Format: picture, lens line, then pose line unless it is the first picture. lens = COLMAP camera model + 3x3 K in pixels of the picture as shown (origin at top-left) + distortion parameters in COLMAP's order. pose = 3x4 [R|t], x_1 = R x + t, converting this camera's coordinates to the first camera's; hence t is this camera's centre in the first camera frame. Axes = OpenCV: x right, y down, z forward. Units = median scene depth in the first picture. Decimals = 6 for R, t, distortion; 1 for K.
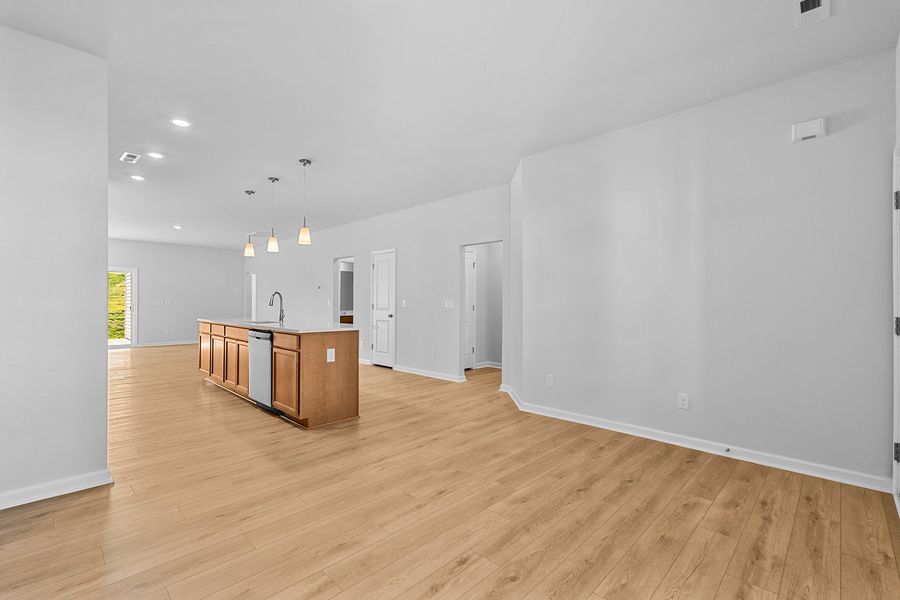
lens RADIAL K [[400.7, 0, 445.3], [0, 400.7, 303.8], [0, 0, 1]] dist [-0.003895, -0.000022]
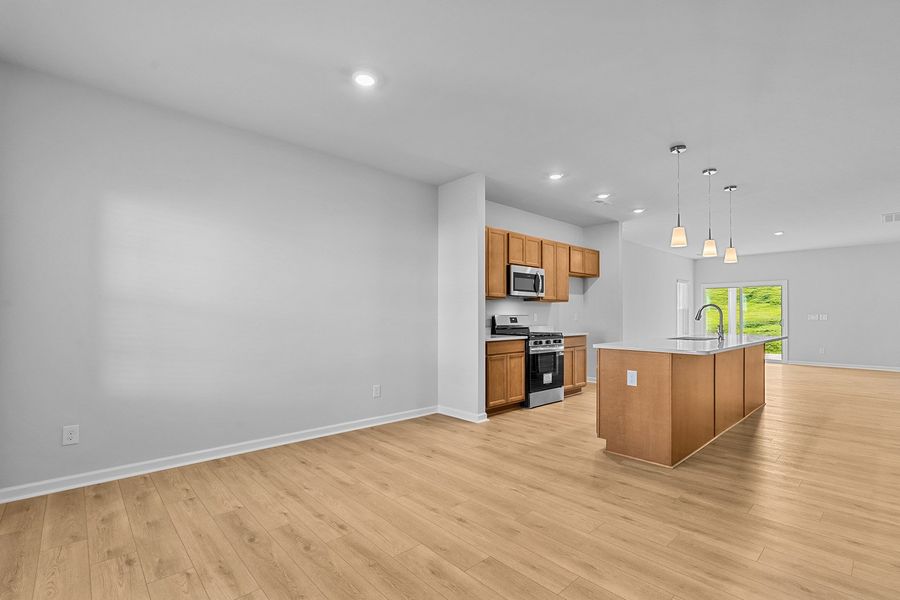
lens RADIAL K [[400.7, 0, 445.3], [0, 400.7, 303.8], [0, 0, 1]] dist [-0.003895, -0.000022]
pose [[-0.040309, -0.031928, -0.998677, 0.772992], [-0.004367, 0.999485, -0.031777, -0.001892], [0.999178, 0.003081, -0.040428, 0.823493]]
